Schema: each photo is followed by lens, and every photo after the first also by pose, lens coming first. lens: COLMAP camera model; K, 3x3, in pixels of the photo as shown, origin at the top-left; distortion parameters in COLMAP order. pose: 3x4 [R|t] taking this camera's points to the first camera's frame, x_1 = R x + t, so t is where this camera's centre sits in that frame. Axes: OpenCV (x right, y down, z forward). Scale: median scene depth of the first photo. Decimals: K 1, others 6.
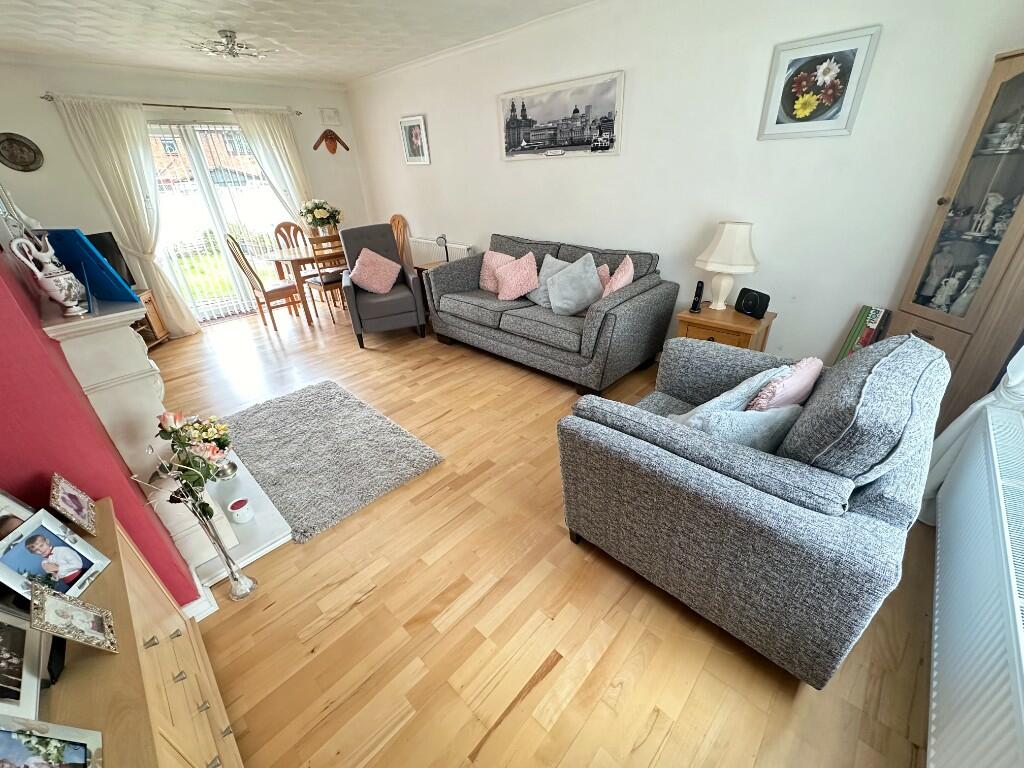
lens RADIAL K [[407.9, 0, 512.0], [0, 407.9, 379.0], [0, 0, 1]] dist [-0.003554, -0.000072]
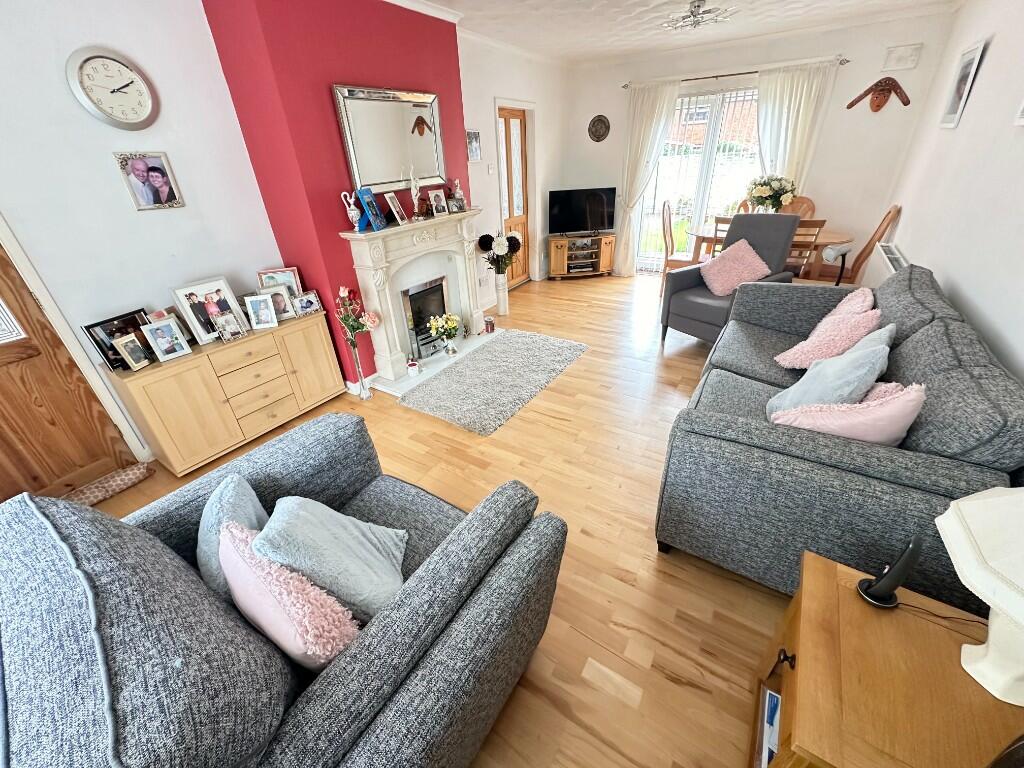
lens RADIAL K [[407.9, 0, 512.0], [0, 407.9, 379.0], [0, 0, 1]] dist [-0.003554, -0.000072]
pose [[0.195274, 0.498301, -0.844727, 0.475890], [-0.419047, 0.821121, 0.387506, -0.259845], [0.886717, 0.278311, 0.369155, 0.438502]]
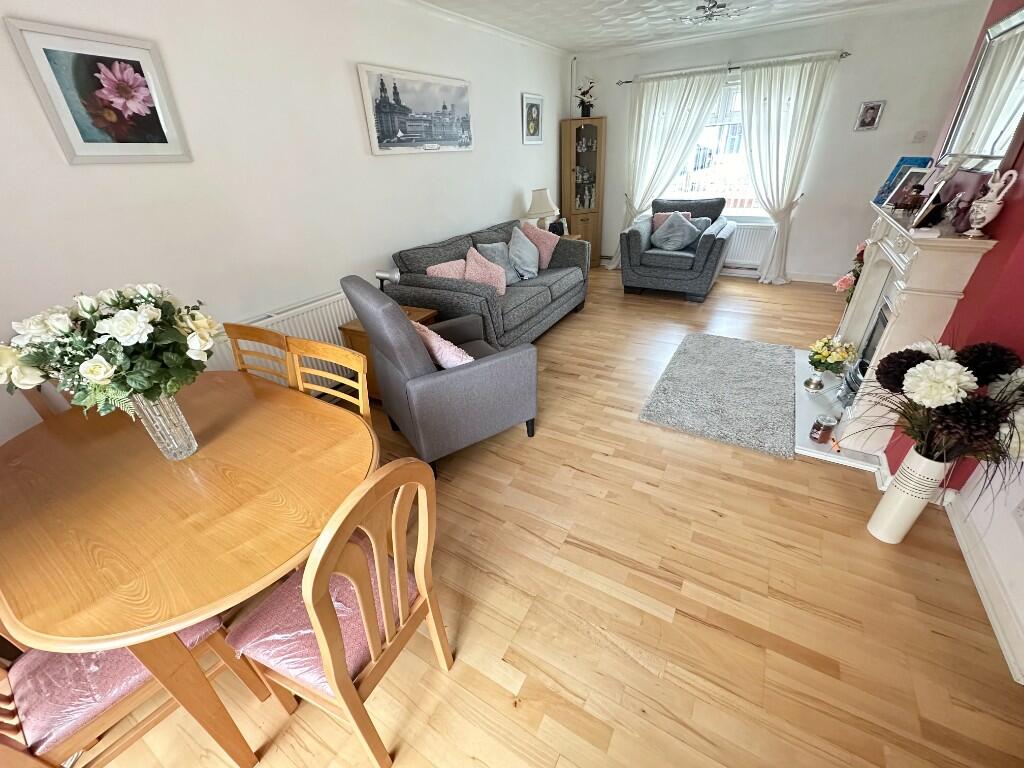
lens RADIAL K [[407.9, 0, 512.0], [0, 407.9, 379.0], [0, 0, 1]] dist [-0.003554, -0.000072]
pose [[-0.216120, -0.427403, 0.877849, -1.029870], [0.509125, 0.717853, 0.474847, -0.531977], [-0.833117, 0.549559, 0.062459, 1.104196]]
